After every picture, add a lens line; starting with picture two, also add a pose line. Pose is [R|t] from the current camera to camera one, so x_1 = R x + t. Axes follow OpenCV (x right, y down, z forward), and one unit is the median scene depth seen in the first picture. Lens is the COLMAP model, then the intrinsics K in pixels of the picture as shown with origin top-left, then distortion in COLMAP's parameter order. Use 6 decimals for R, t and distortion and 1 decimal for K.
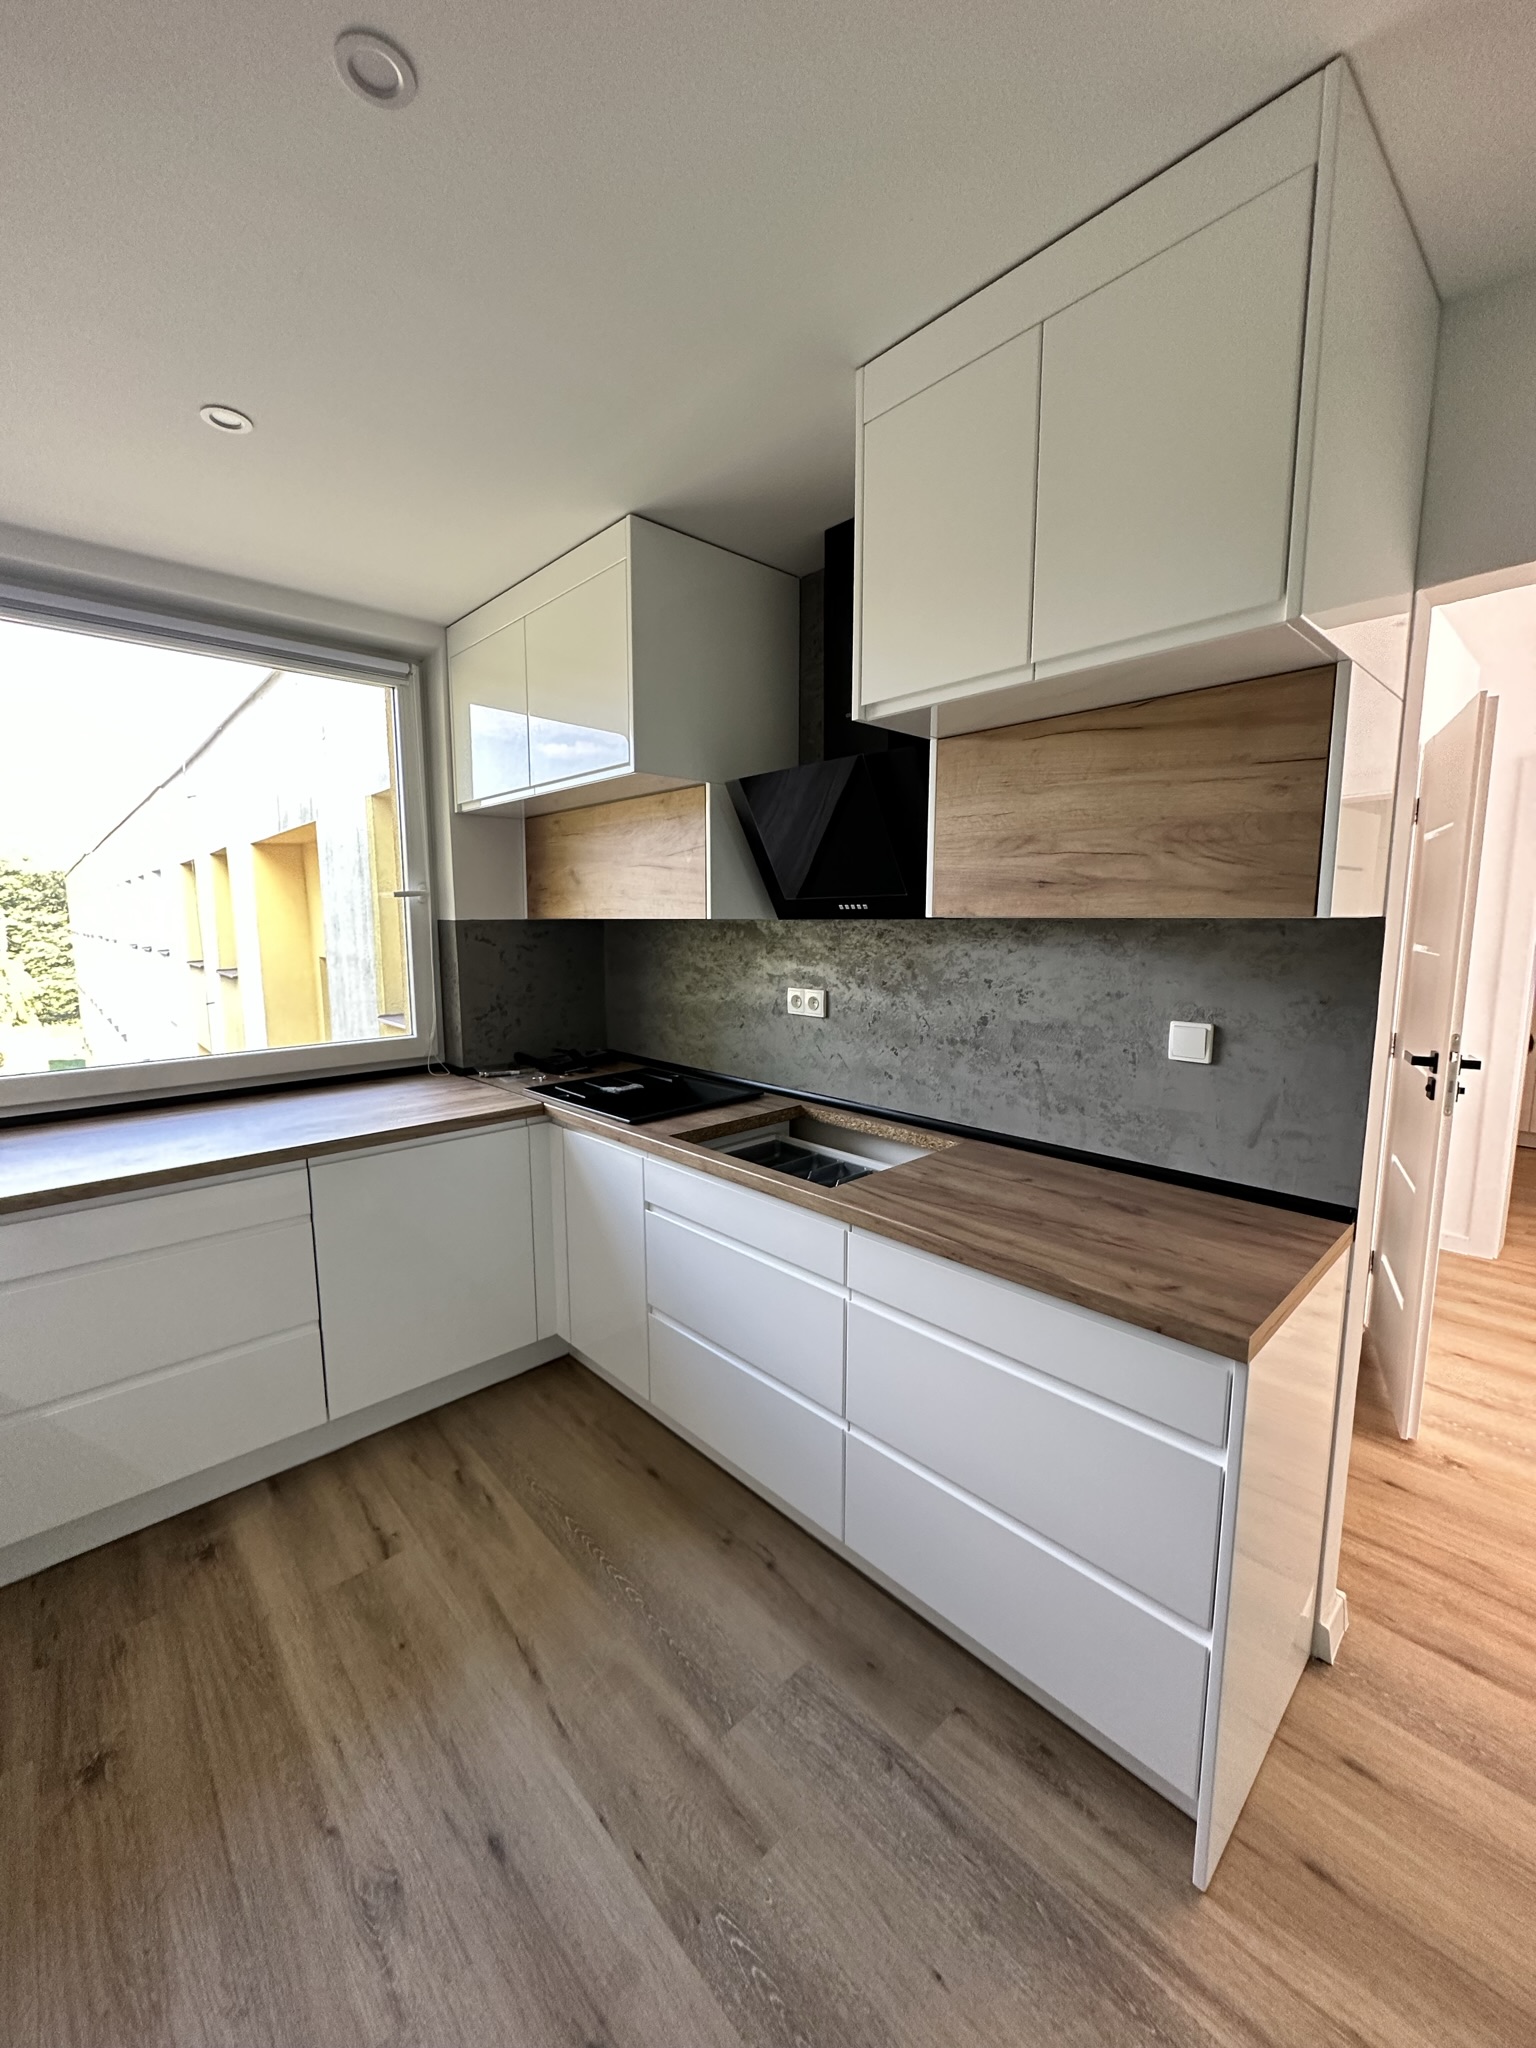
lens RADIAL K [[814.1, 0, 761.9], [0, 814.1, 1025.2], [0, 0, 1]] dist [-0.001585, 0.000041]
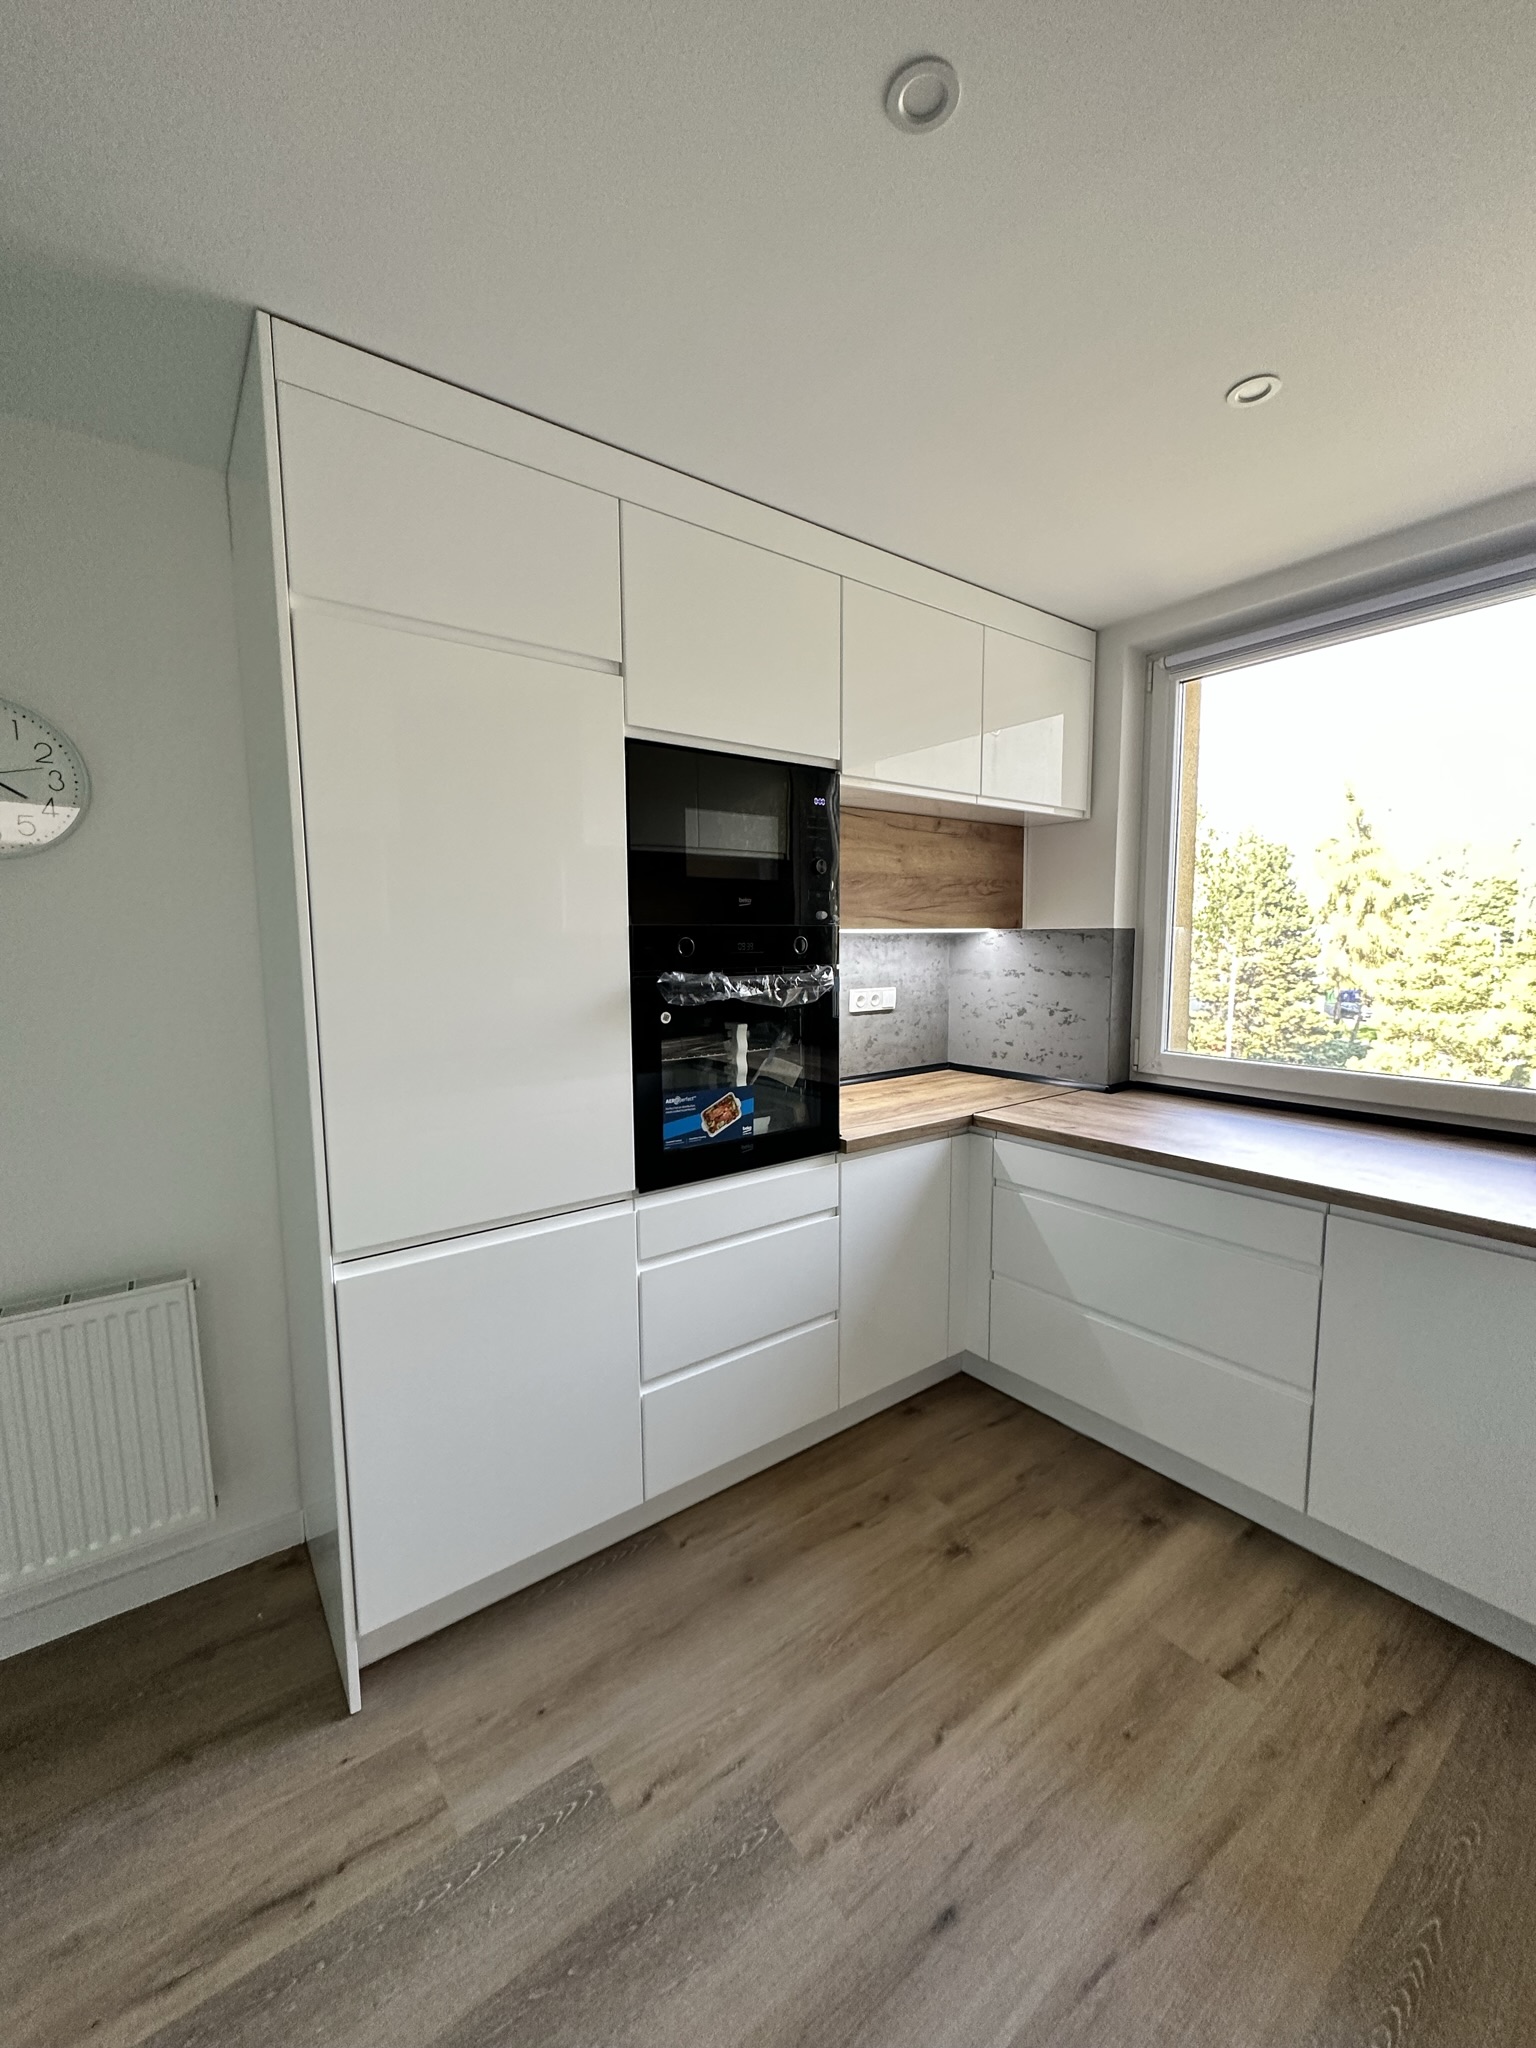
lens RADIAL K [[814.1, 0, 761.9], [0, 814.1, 1025.2], [0, 0, 1]] dist [-0.001585, 0.000041]
pose [[-0.095950, 0.111545, -0.989116, 0.280049], [-0.120823, 0.985048, 0.122807, -0.045439], [0.988026, 0.131291, -0.081039, 0.415407]]
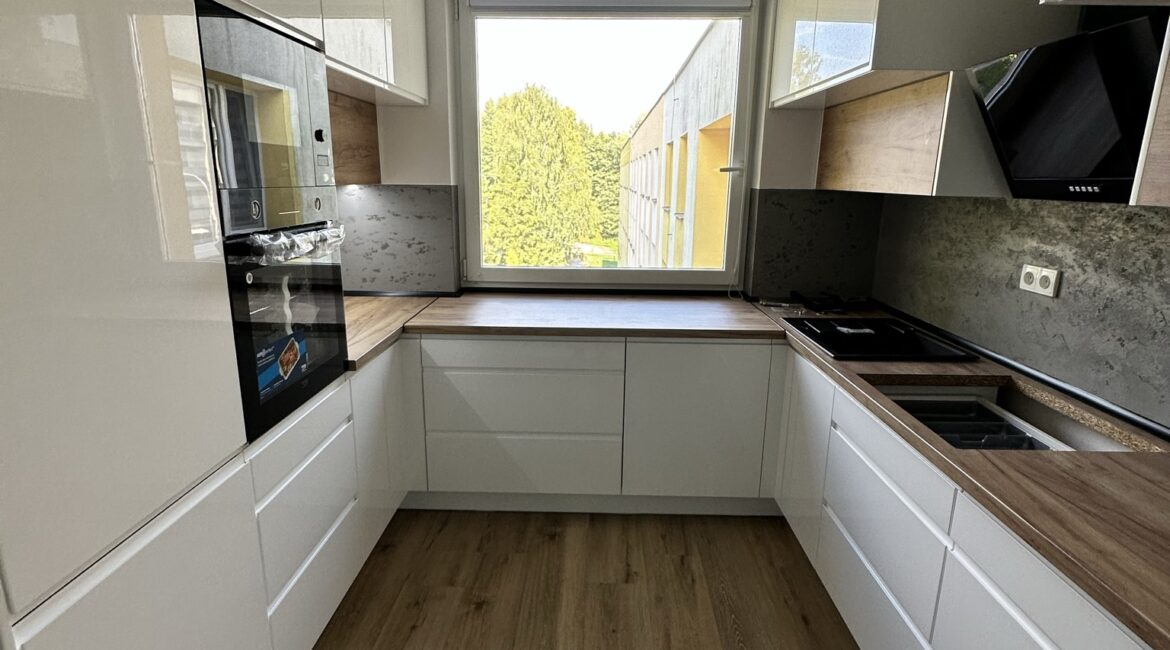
lens RADIAL K [[620.2, 0, 580.5], [0, 620.2, 326.7], [0, 0, 1]] dist [-0.003214, -0.001629]
pose [[0.717727, 0.174783, -0.674031, 0.188287], [-0.105616, 0.984111, 0.142727, -0.021954], [0.688268, -0.031250, 0.724783, 0.032101]]
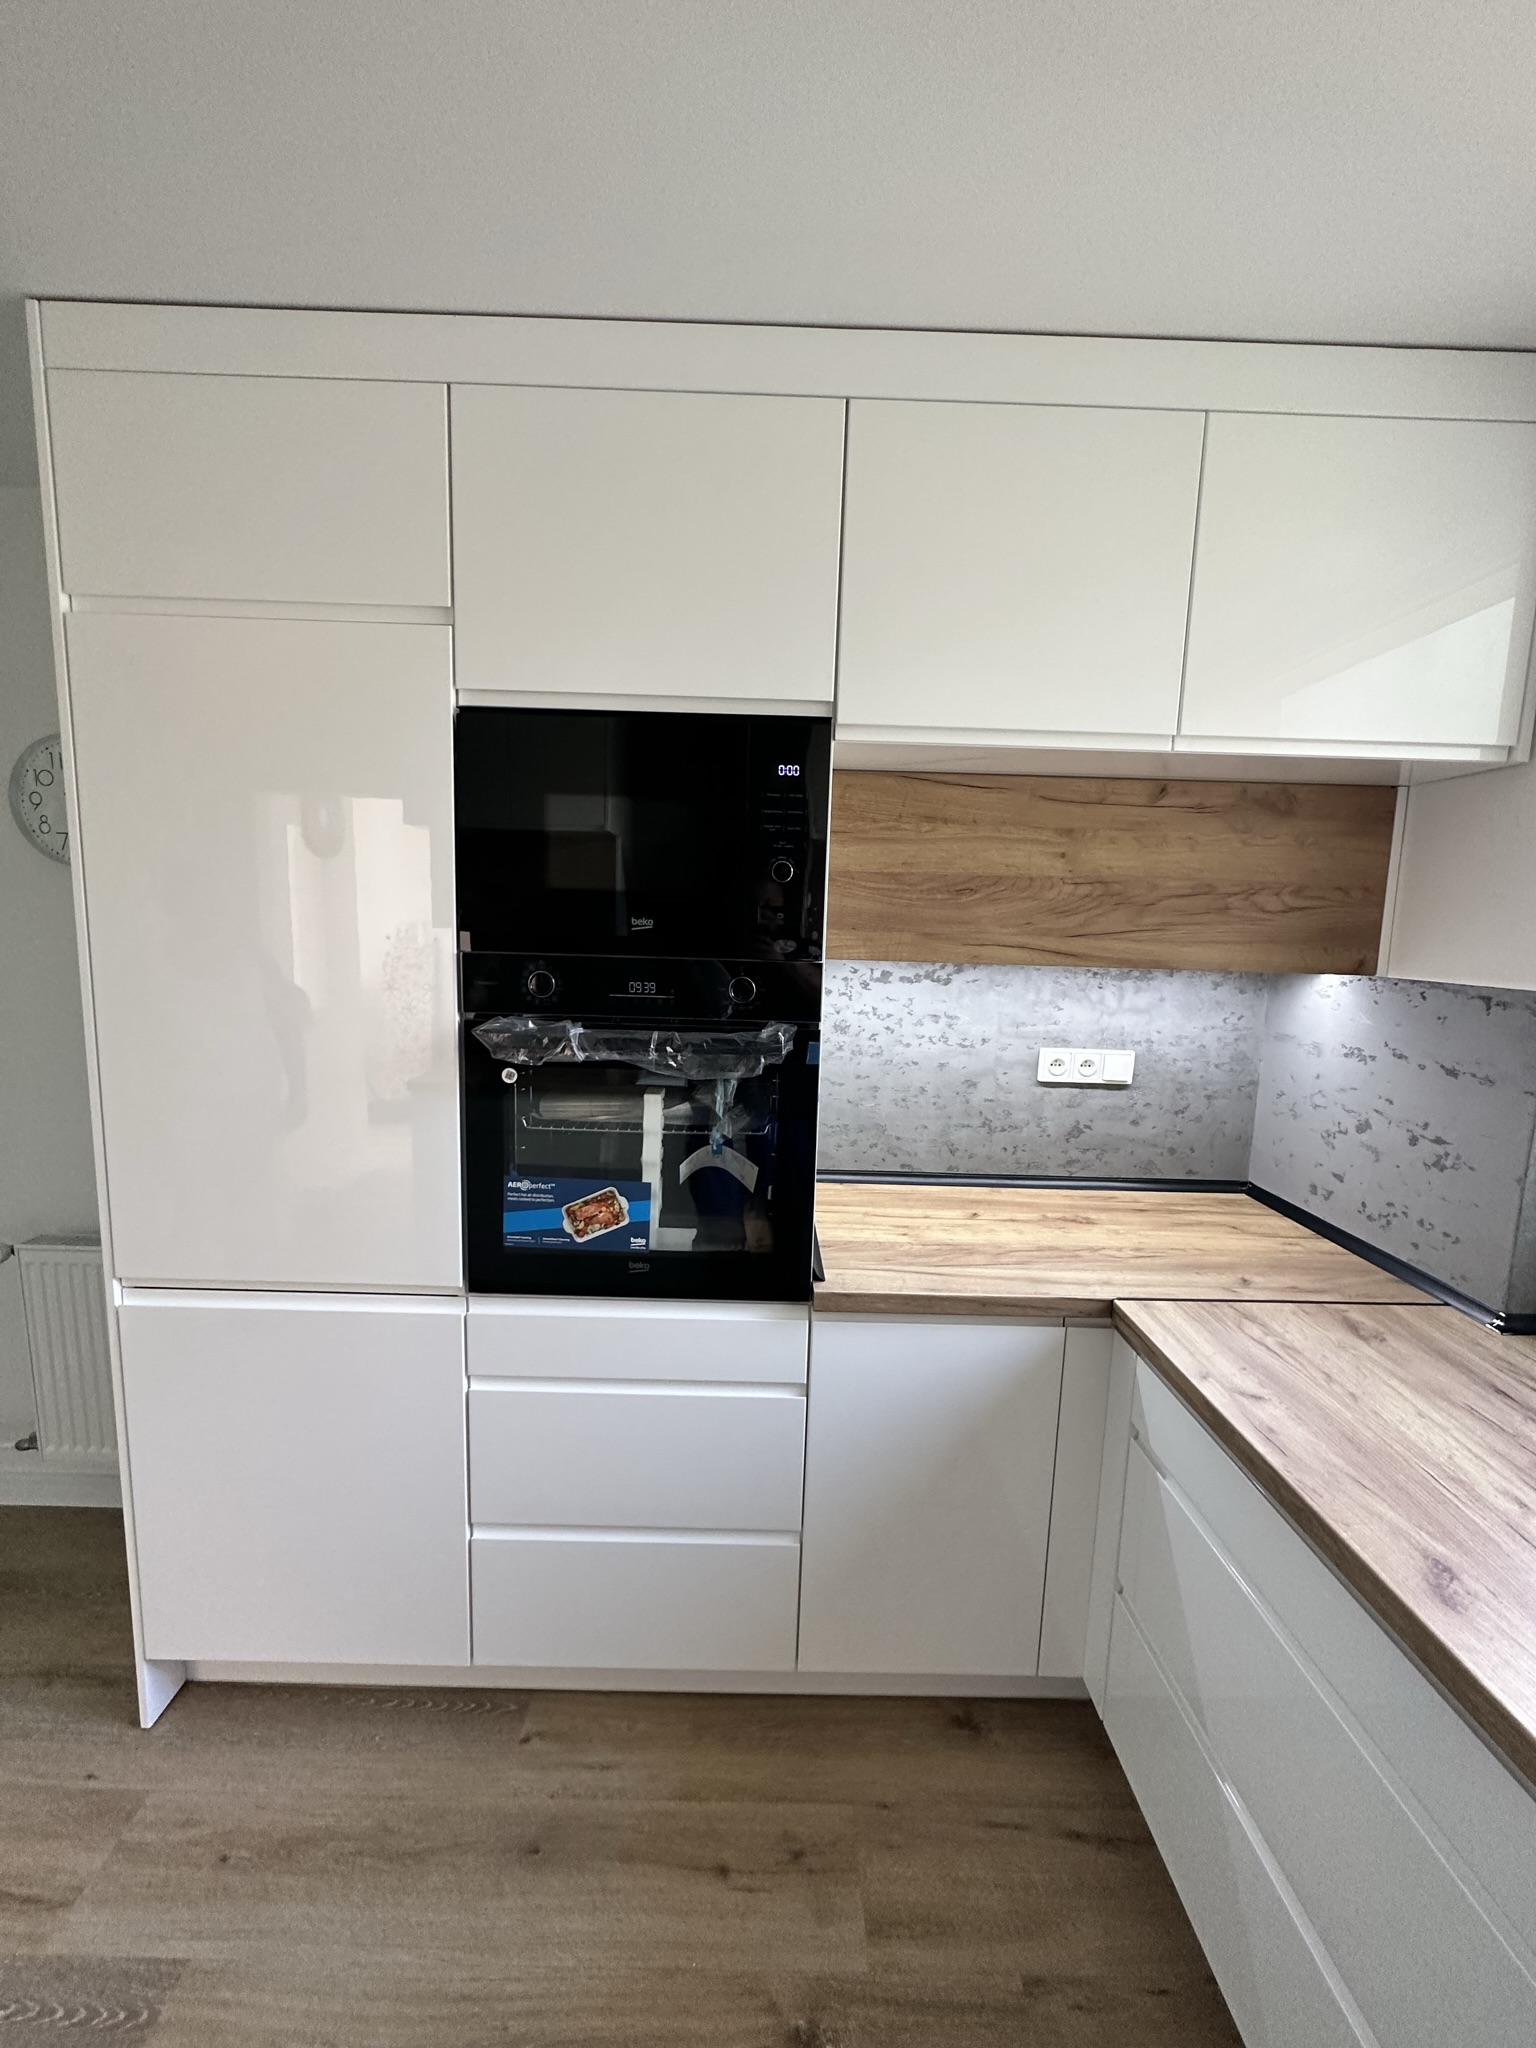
lens RADIAL K [[814.1, 0, 761.9], [0, 814.1, 1025.2], [0, 0, 1]] dist [-0.001585, 0.000041]
pose [[-0.667985, 0.080947, -0.739759, -0.176076], [-0.123802, 0.968126, 0.217726, -0.132396], [0.733805, 0.237022, -0.636672, 0.763093]]
